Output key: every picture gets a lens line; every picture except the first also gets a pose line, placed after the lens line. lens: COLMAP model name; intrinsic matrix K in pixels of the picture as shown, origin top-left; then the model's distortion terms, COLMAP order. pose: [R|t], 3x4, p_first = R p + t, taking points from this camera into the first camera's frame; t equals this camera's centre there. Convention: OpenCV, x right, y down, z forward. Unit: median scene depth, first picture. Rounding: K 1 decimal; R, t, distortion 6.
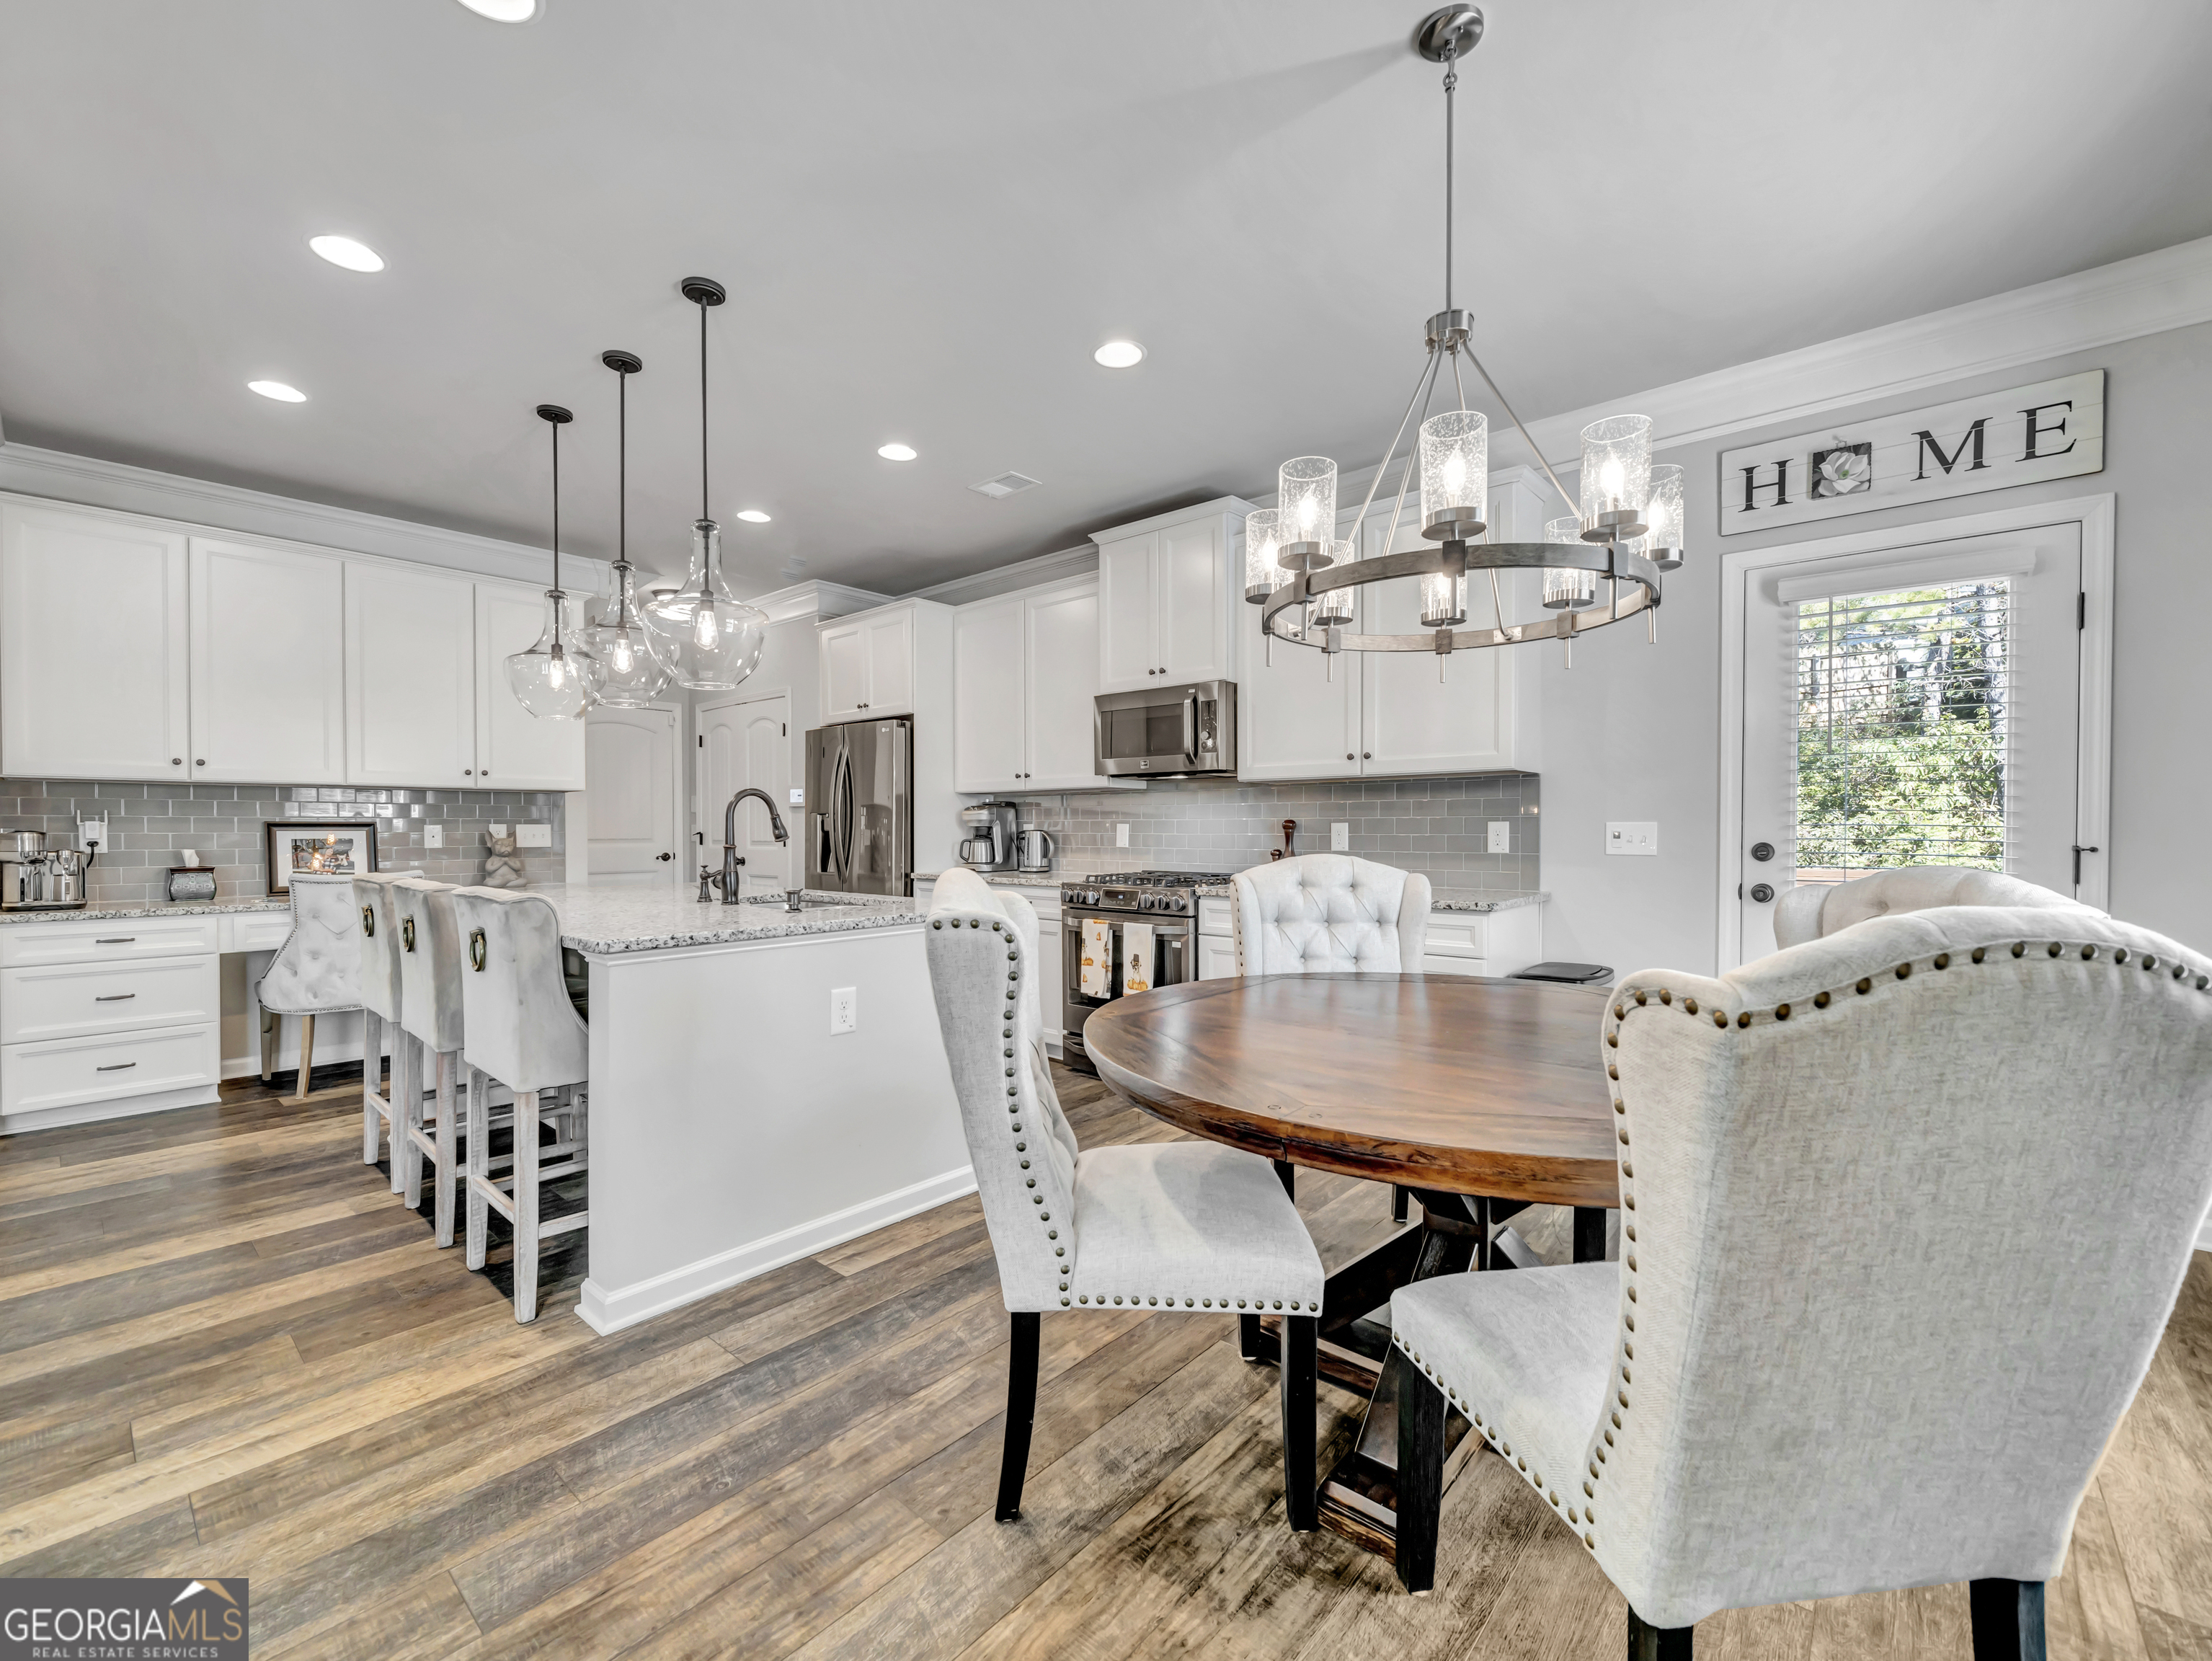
lens RADIAL K [[936.8, 0, 1128.5], [0, 936.8, 842.6], [0, 0, 1]] dist [0.007554, 0.000066]
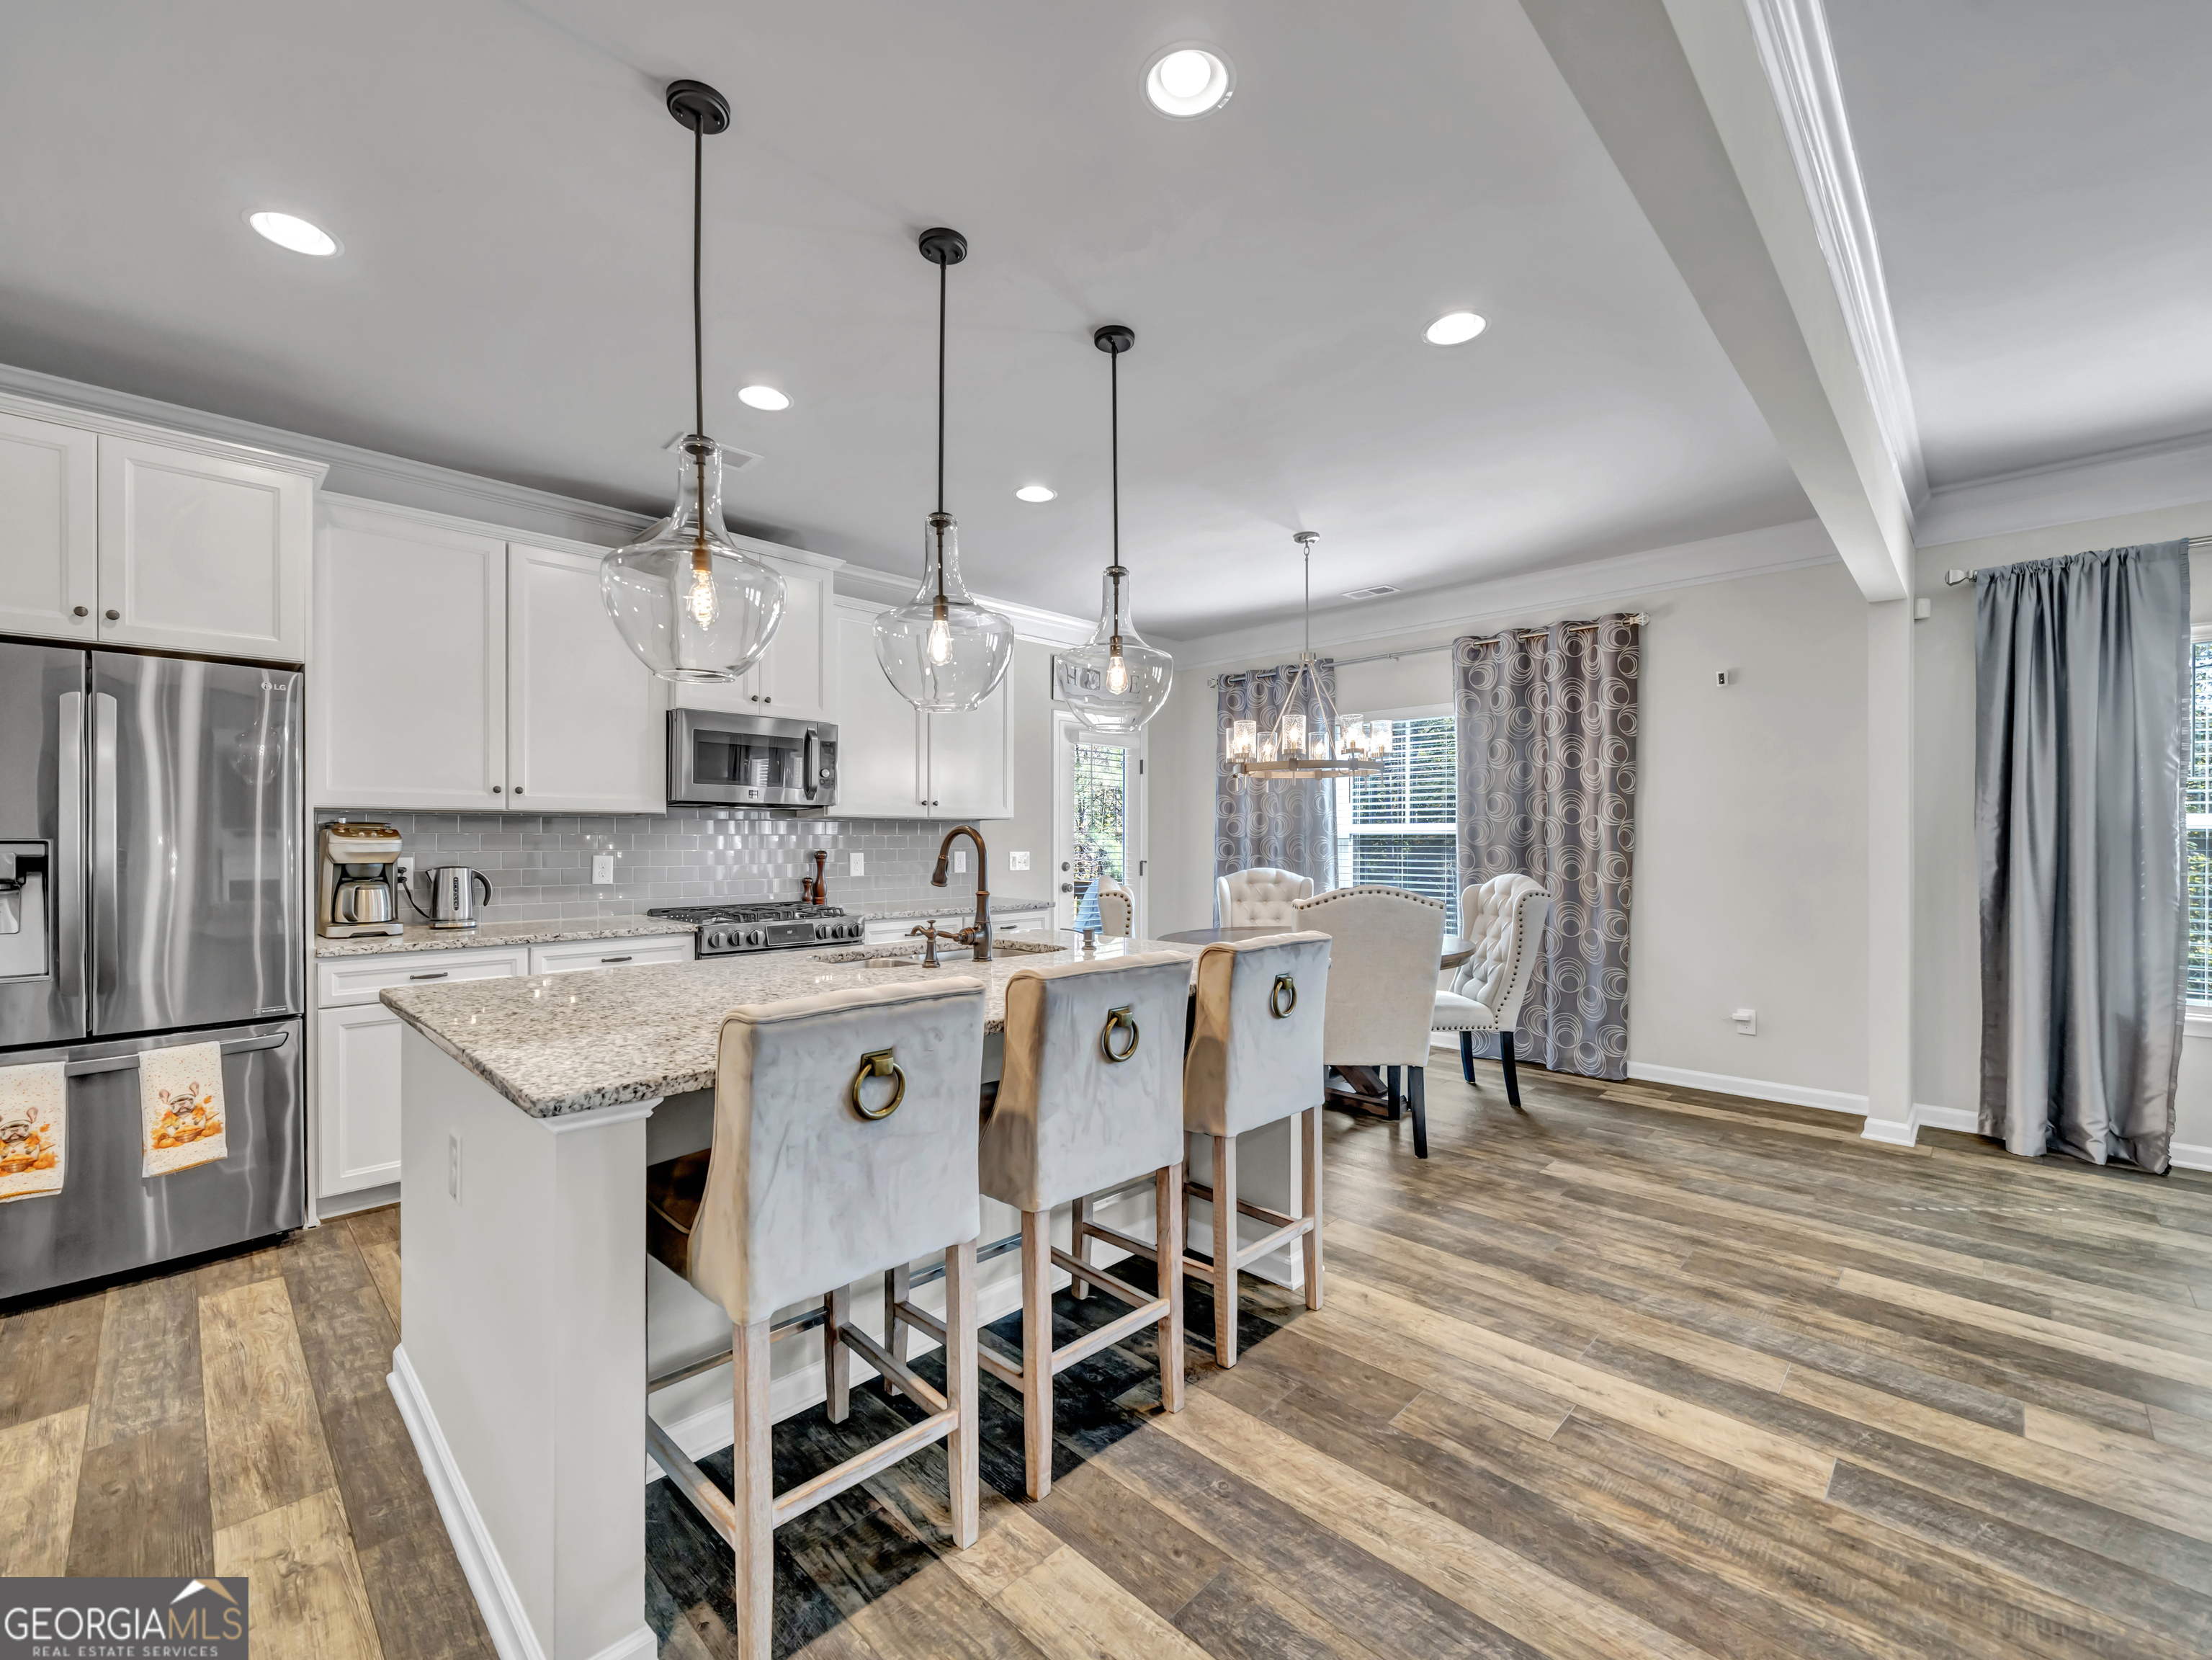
lens RADIAL K [[919.0, 0, 1067.6], [0, 919.0, 844.0], [0, 0, 1]] dist [-0.001889, -0.000155]
pose [[0.078779, 0.001213, 0.996891, -0.972797], [0.020201, 0.999792, -0.002813, -0.025124], [-0.996687, 0.020360, 0.078738, 0.663473]]
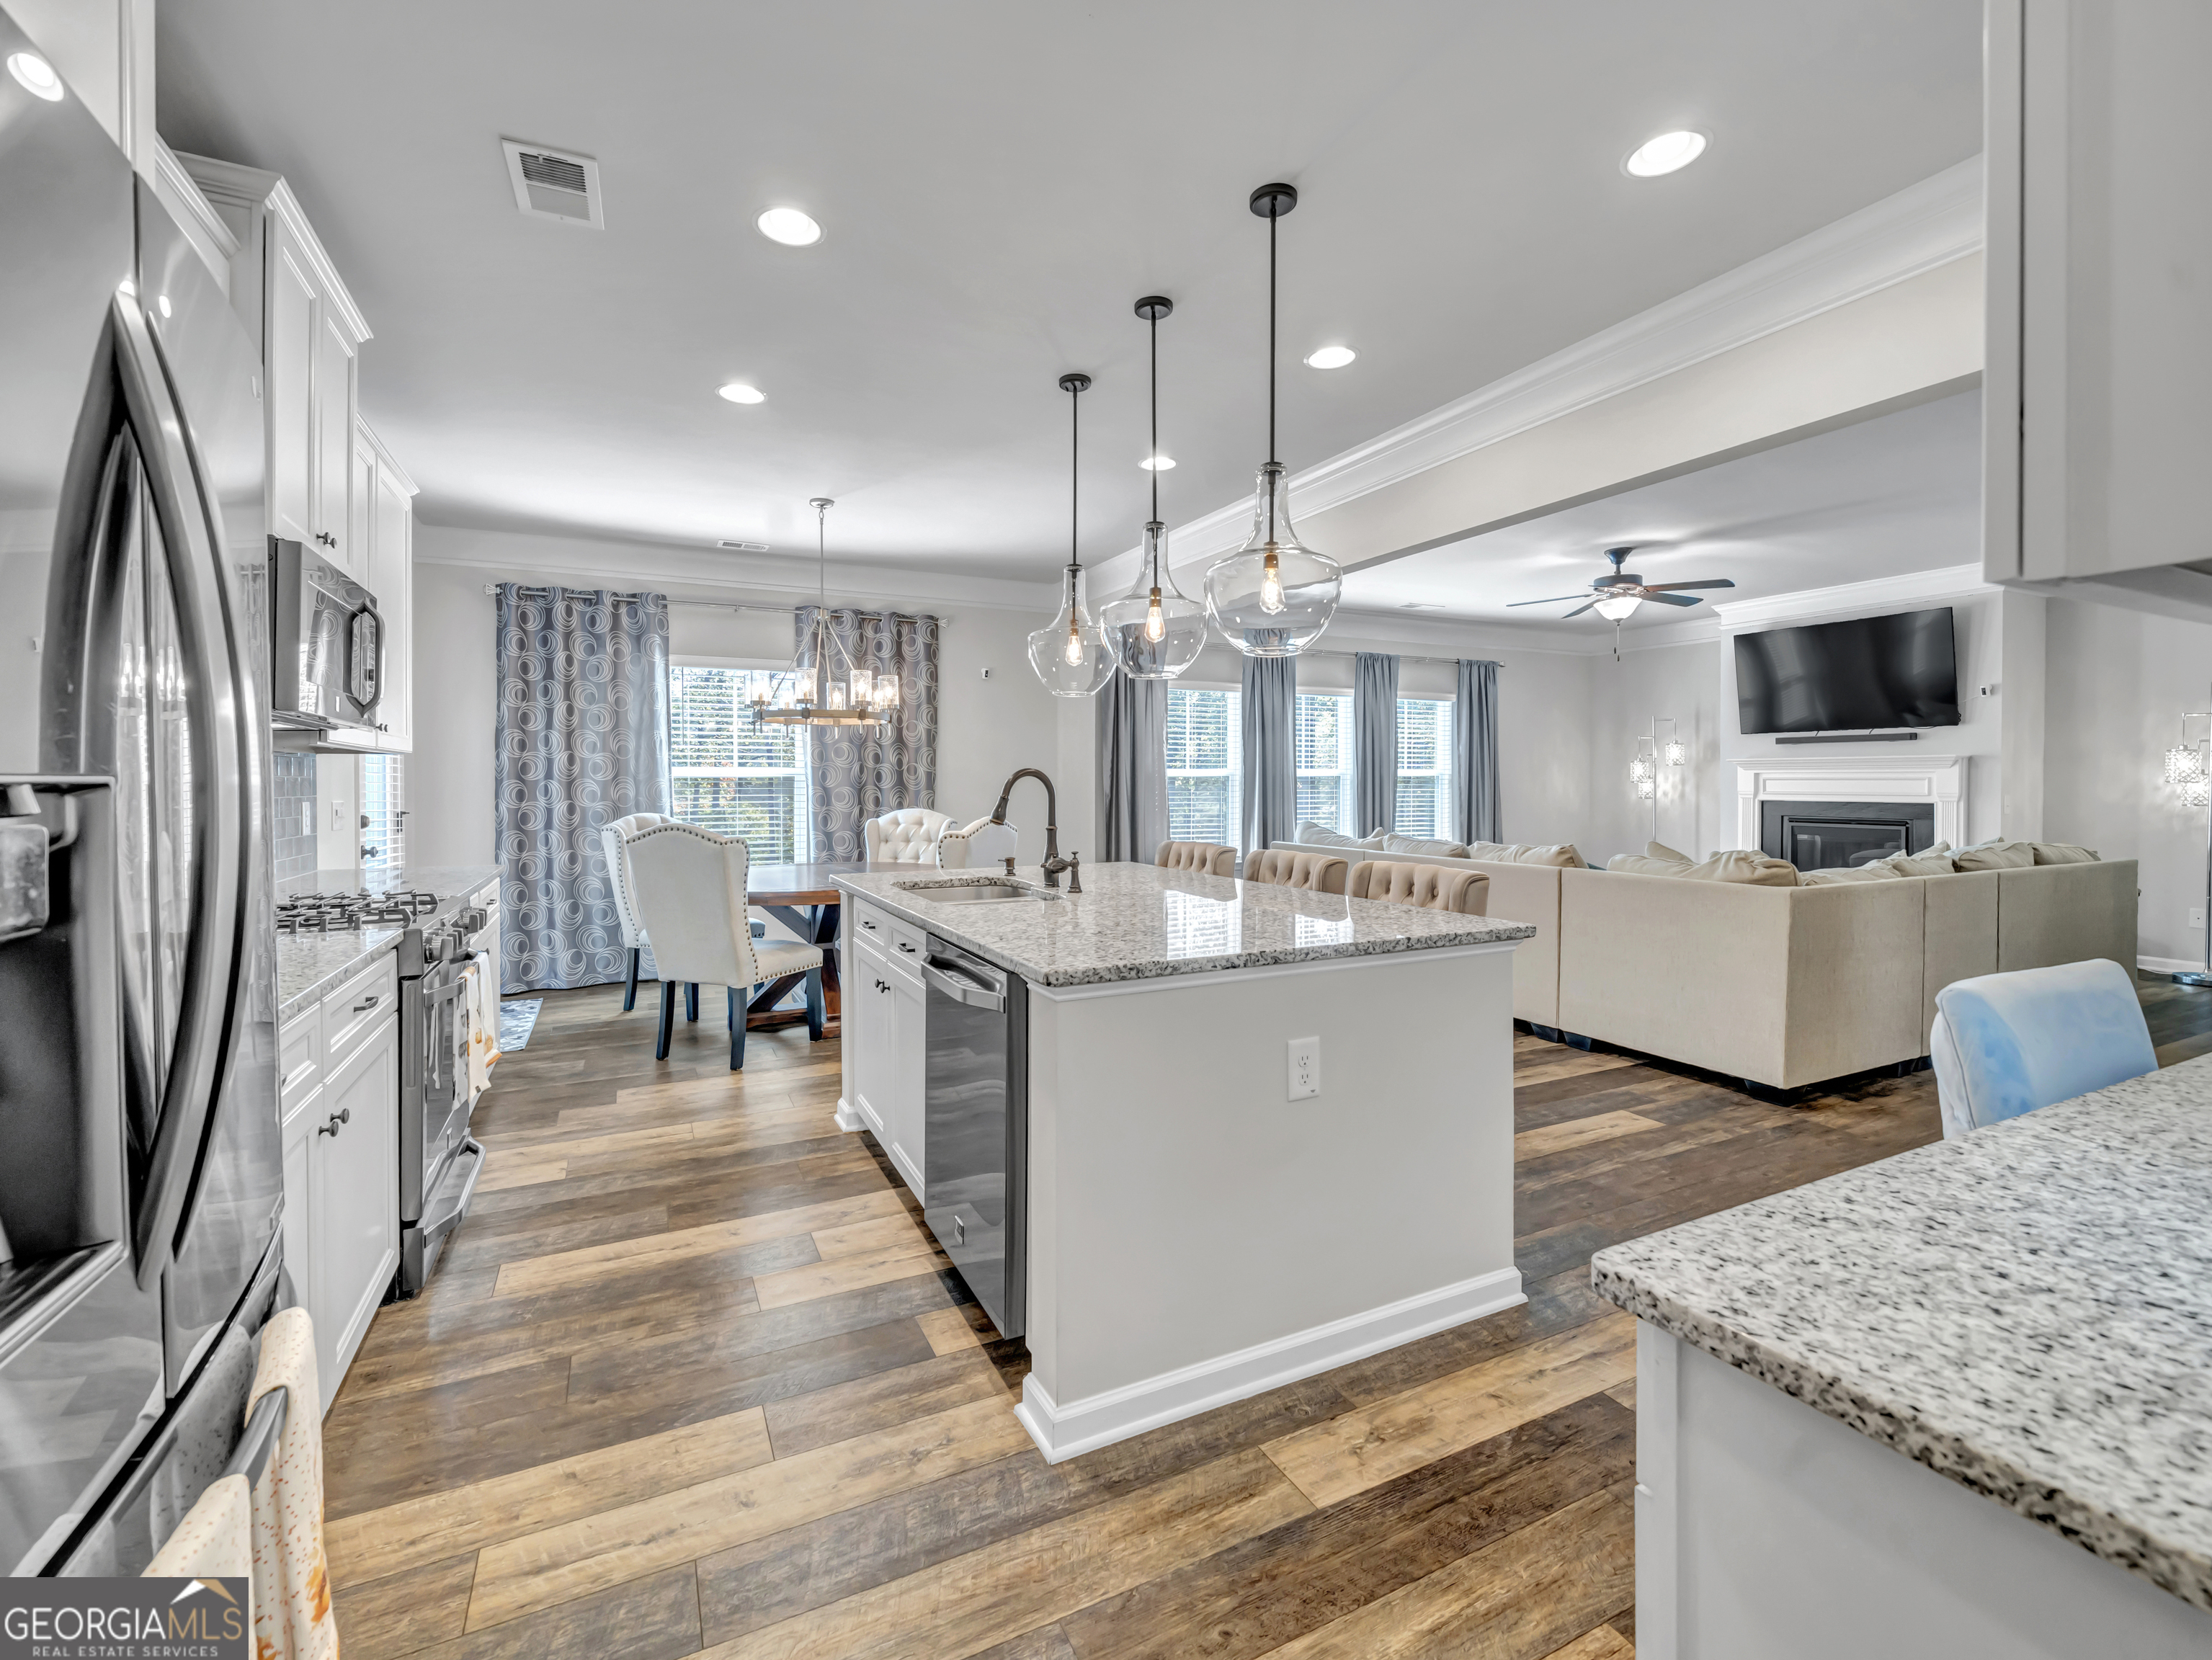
lens RADIAL K [[969.4, 0, 1098.7], [0, 969.4, 781.6], [0, 0, 1]] dist [-0.000851, -0.000077]
pose [[-0.920275, 0.008999, 0.391168, -0.676818], [0.016396, 0.999744, 0.015574, -0.041357], [-0.390928, 0.020746, -0.920187, 1.475618]]
